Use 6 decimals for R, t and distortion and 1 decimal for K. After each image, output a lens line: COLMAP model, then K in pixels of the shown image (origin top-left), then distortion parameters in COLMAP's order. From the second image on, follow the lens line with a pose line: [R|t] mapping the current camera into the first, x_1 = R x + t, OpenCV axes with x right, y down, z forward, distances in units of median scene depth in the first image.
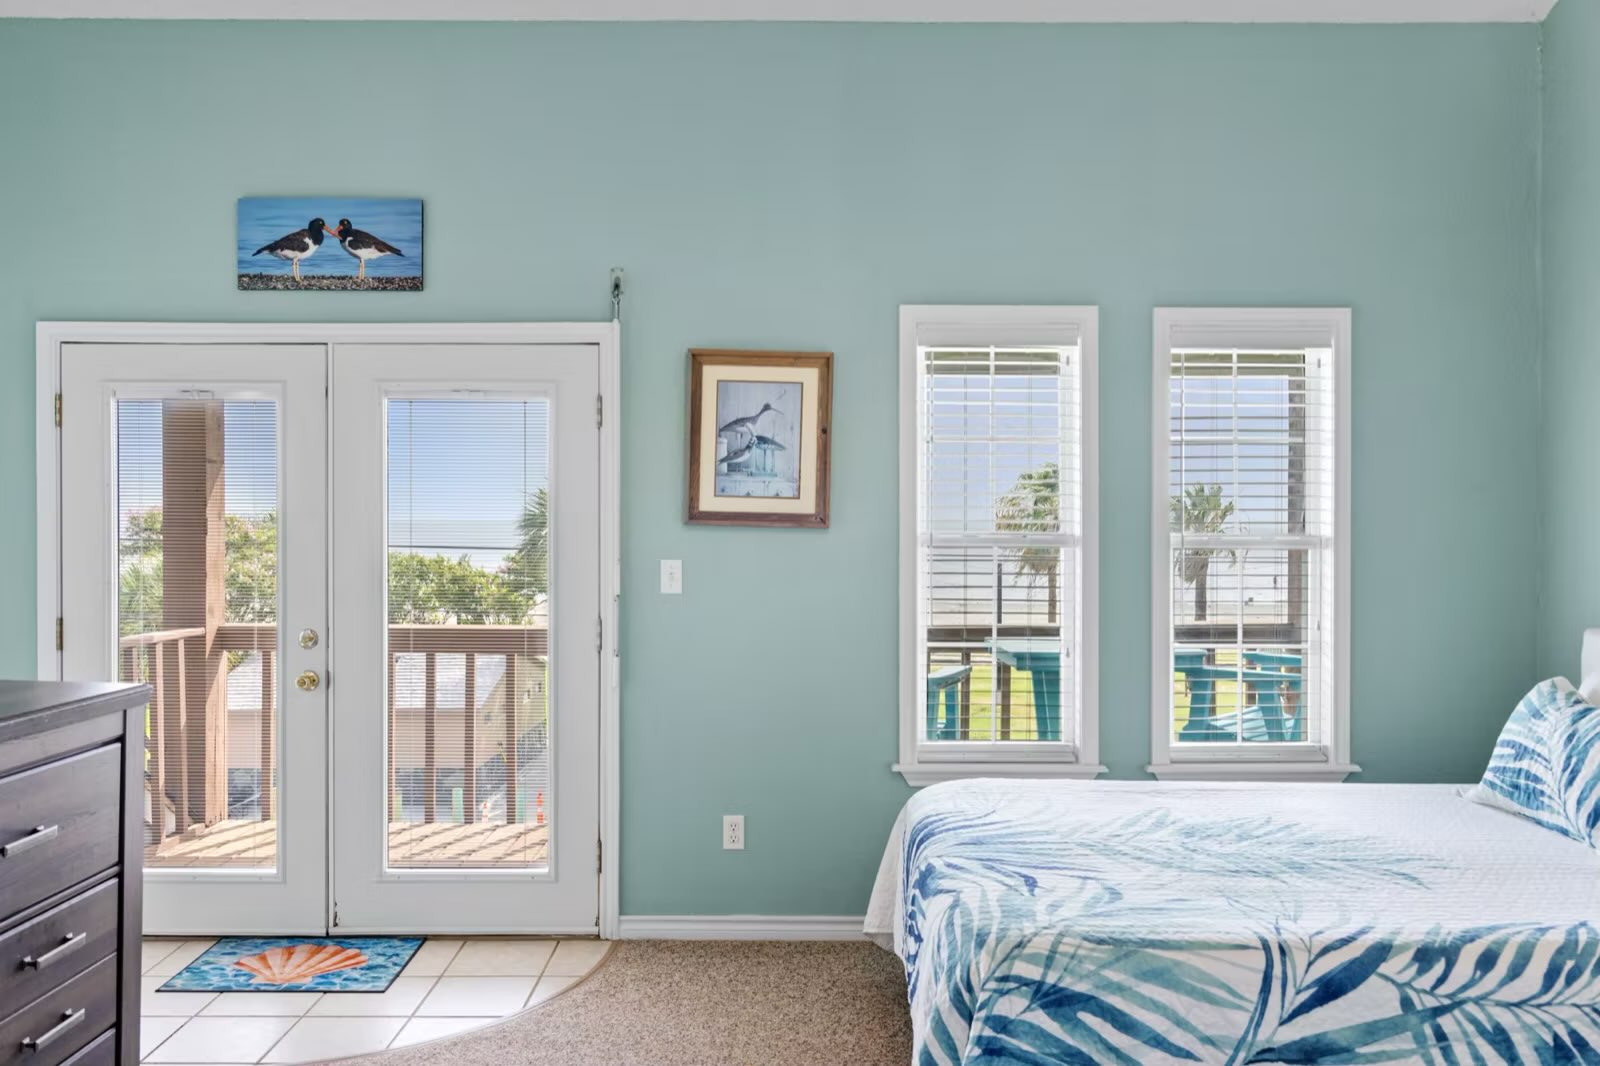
lens RADIAL K [[1260.3, 0, 800.0], [0, 1260.3, 533.0], [0, 0, 1]] dist [-0.008853, -0.004529]
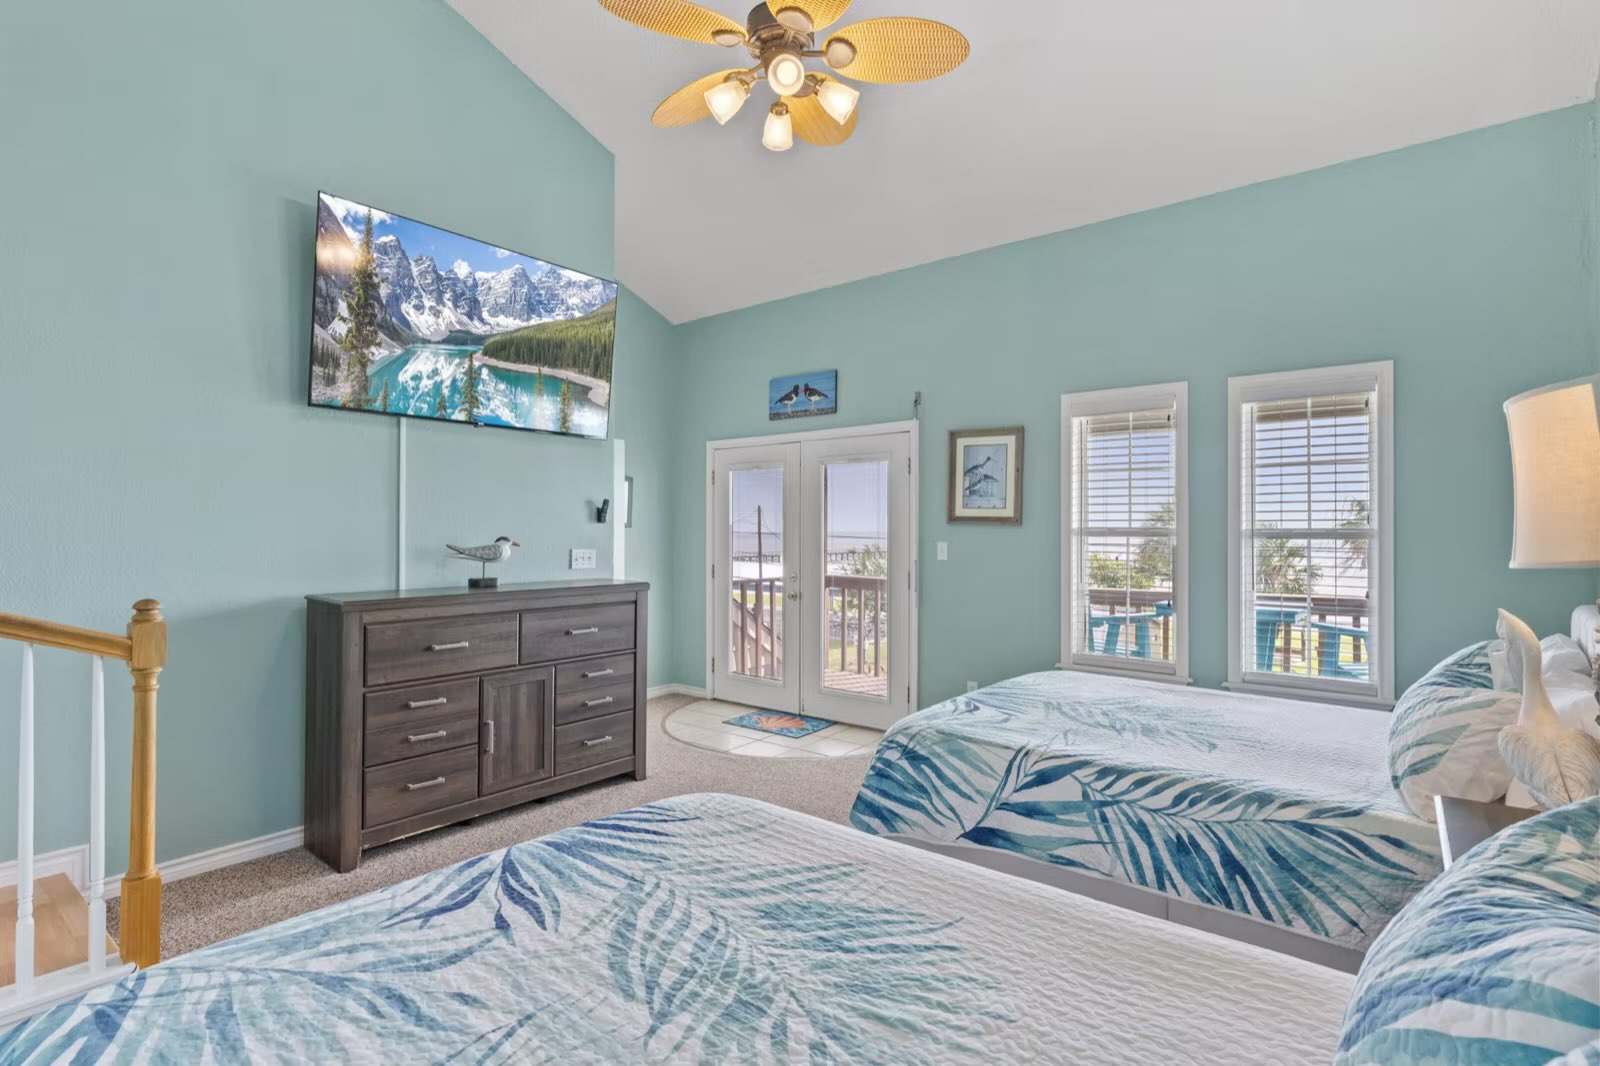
lens RADIAL K [[765.2, 0, 795.1], [0, 765.2, 526.9], [0, 0, 1]] dist [0.000483, 0.000191]
pose [[0.778274, -0.004219, -0.627911, 0.708454], [-0.004098, 0.999922, -0.011798, 0.020094], [0.627912, 0.011755, 0.778196, -0.053424]]
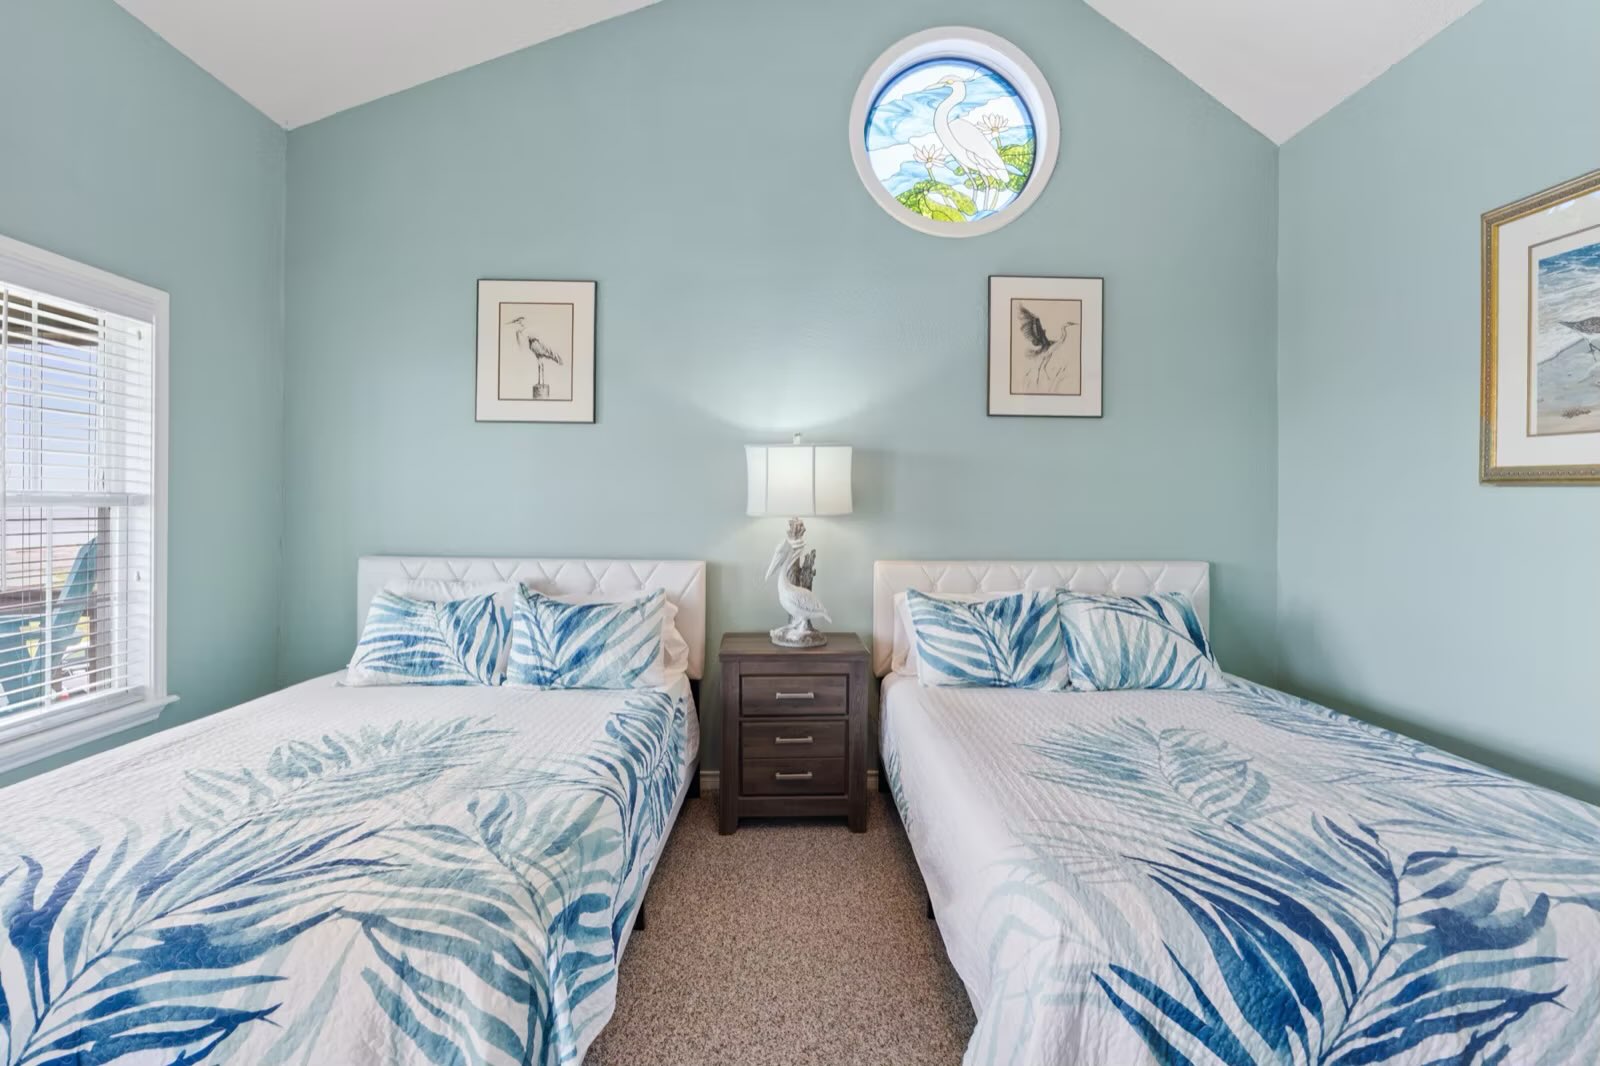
lens RADIAL K [[720.7, 0, 798.5], [0, 720.7, 509.1], [0, 0, 1]] dist [-0.013451, 0.000116]
pose [[-0.025657, -0.005694, 0.999655, -0.346183], [0.002755, 0.999980, 0.005766, 0.021126], [-0.999667, 0.002902, -0.025640, 0.710595]]
